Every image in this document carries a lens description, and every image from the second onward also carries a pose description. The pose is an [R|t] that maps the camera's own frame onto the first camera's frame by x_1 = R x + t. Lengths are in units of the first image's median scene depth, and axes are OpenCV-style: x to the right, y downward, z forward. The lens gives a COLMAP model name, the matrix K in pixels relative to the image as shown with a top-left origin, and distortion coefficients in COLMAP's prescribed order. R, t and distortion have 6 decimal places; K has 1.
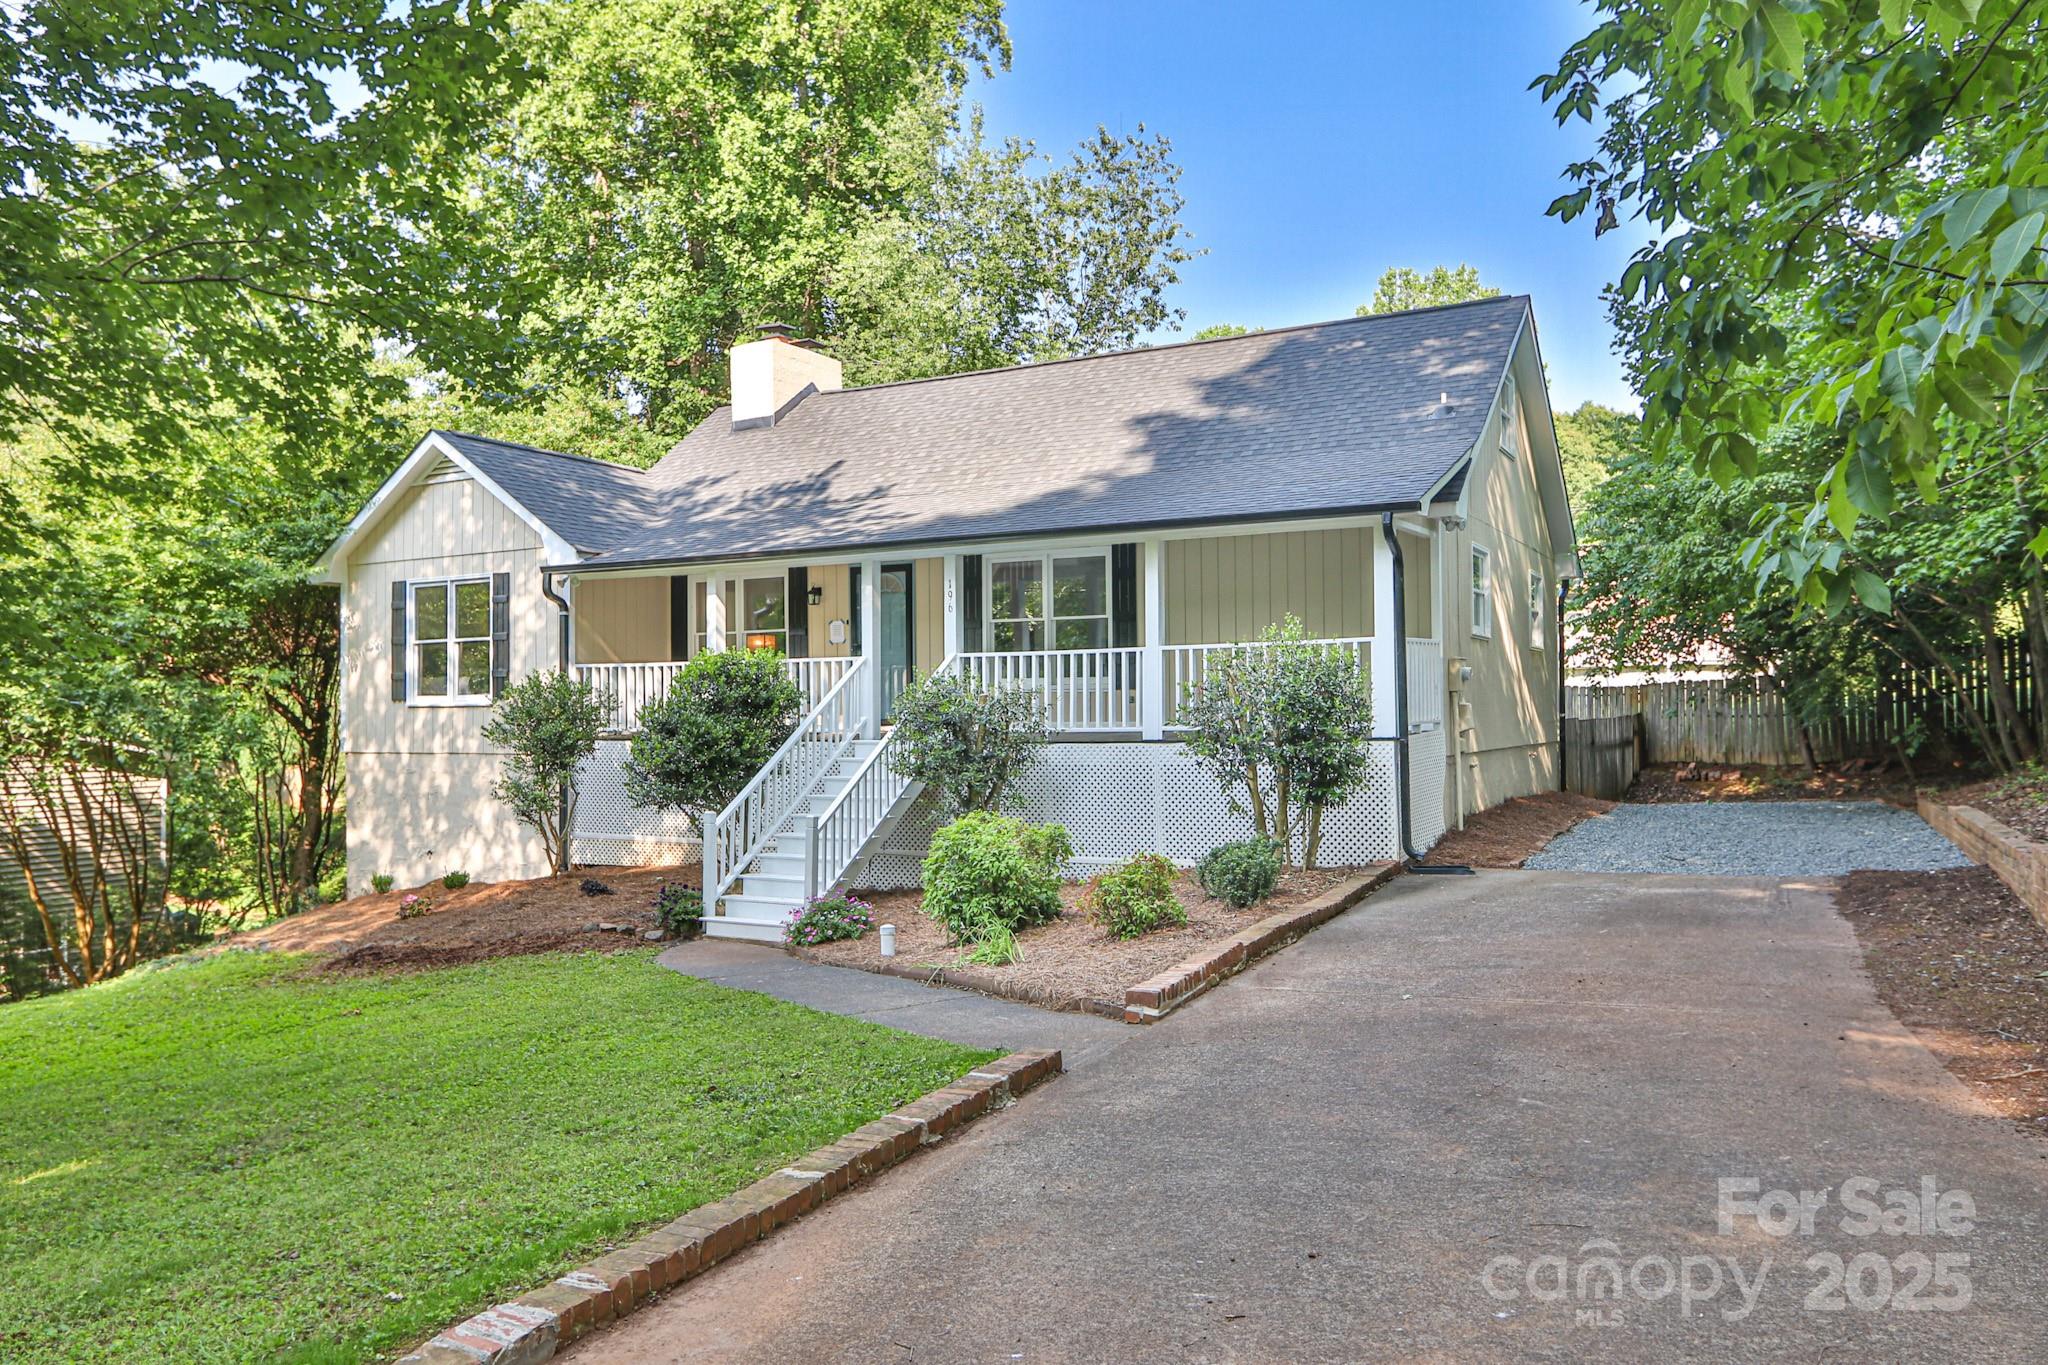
lens RADIAL K [[1275.1, 0, 1006.2], [0, 1275.1, 681.2], [0, 0, 1]] dist [-0.020410, 0.013708]
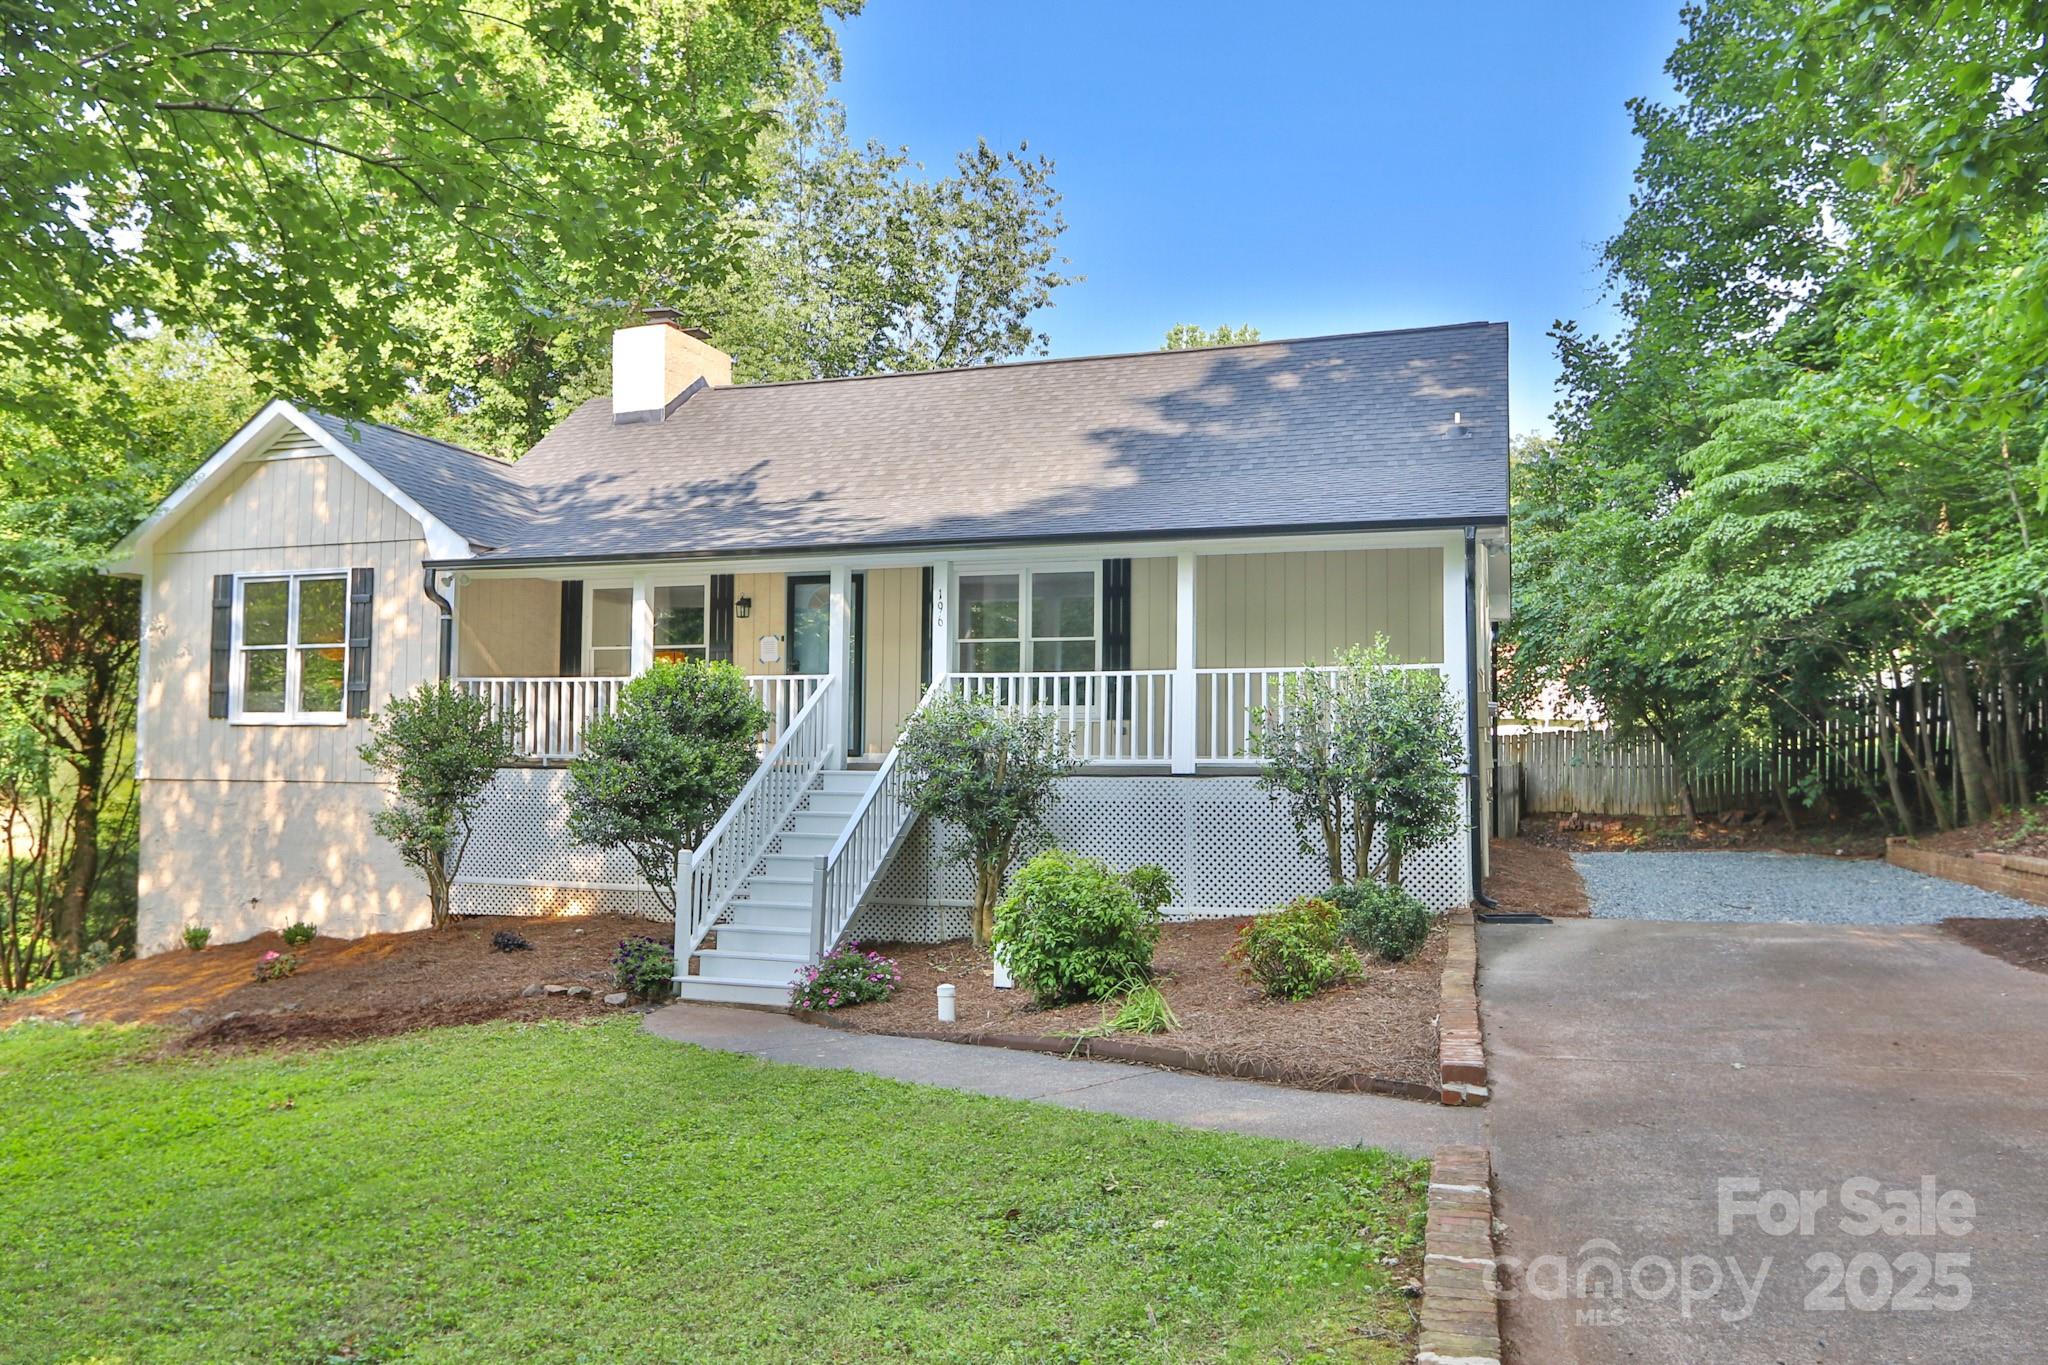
lens RADIAL K [[1332.4, 0, 1024.2], [0, 1332.4, 689.2], [0, 0, 1]] dist [-0.010796, 0.001541]
pose [[0.987973, 0.024969, 0.152600, -0.110092], [-0.020967, 0.999394, -0.027776, 0.011919], [-0.153201, 0.024242, 0.987898, 0.071735]]
